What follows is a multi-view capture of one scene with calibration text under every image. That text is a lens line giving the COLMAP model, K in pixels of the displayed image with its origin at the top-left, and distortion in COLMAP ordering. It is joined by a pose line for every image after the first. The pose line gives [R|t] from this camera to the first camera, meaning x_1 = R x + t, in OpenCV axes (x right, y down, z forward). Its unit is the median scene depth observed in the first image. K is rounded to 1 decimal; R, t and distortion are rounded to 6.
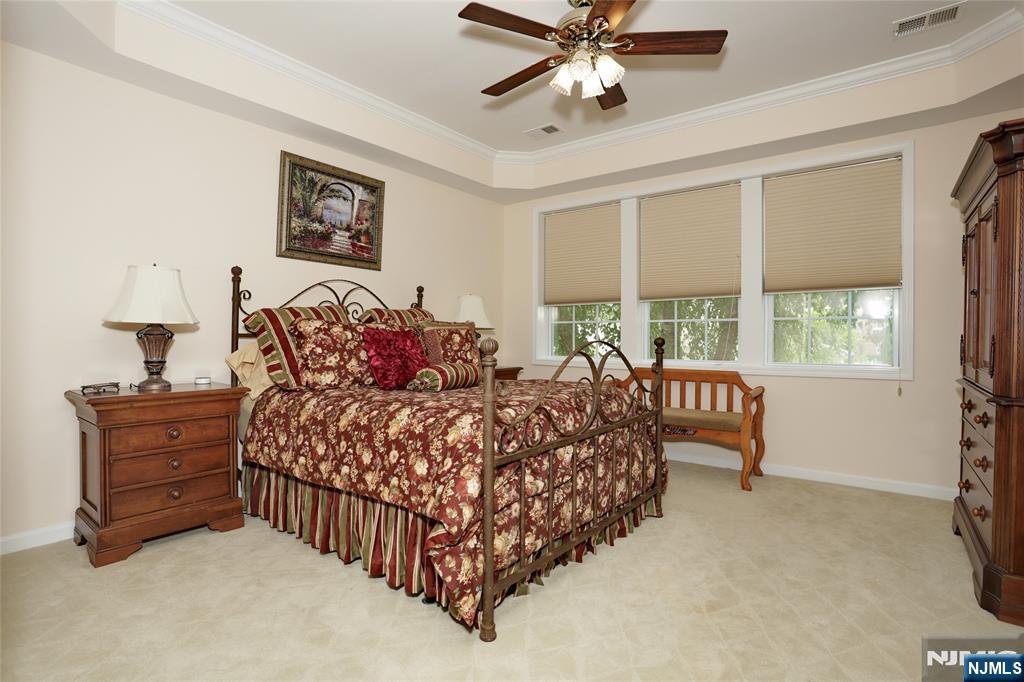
lens RADIAL K [[498.0, 0, 512.7], [0, 498.0, 334.9], [0, 0, 1]] dist [-0.020916, 0.000009]
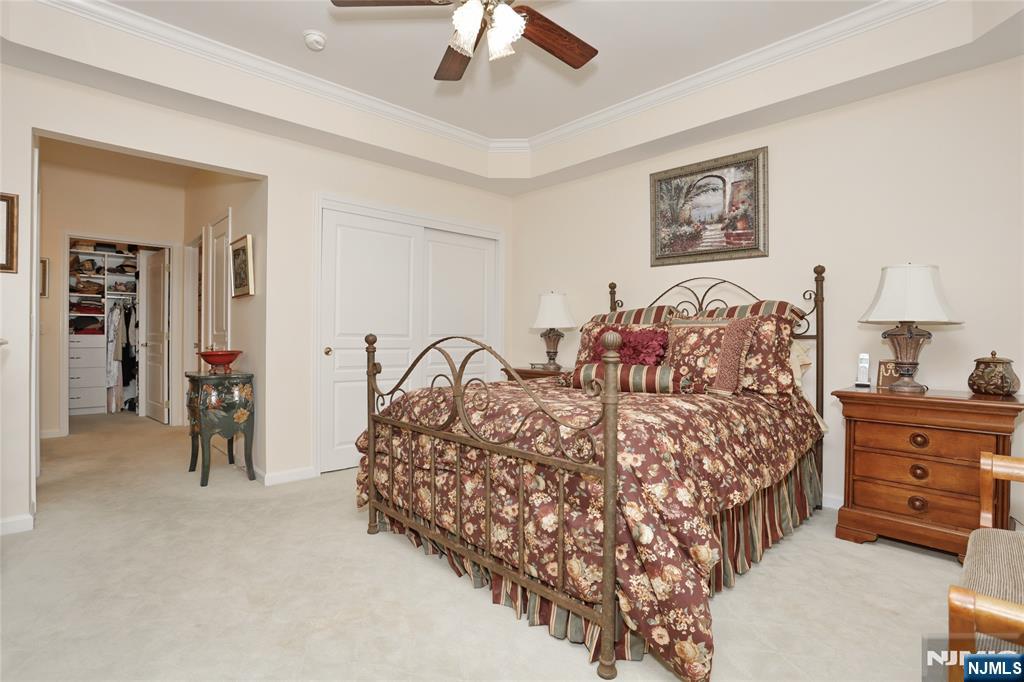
lens RADIAL K [[498.0, 0, 513.2], [0, 498.0, 341.3], [0, 0, 1]] dist [-0.020916, 0.000009]
pose [[-0.142805, 0.015243, -0.989633, 0.651638], [-0.001111, 0.999878, 0.015561, -0.001603], [0.989750, 0.003322, -0.142771, 0.761688]]
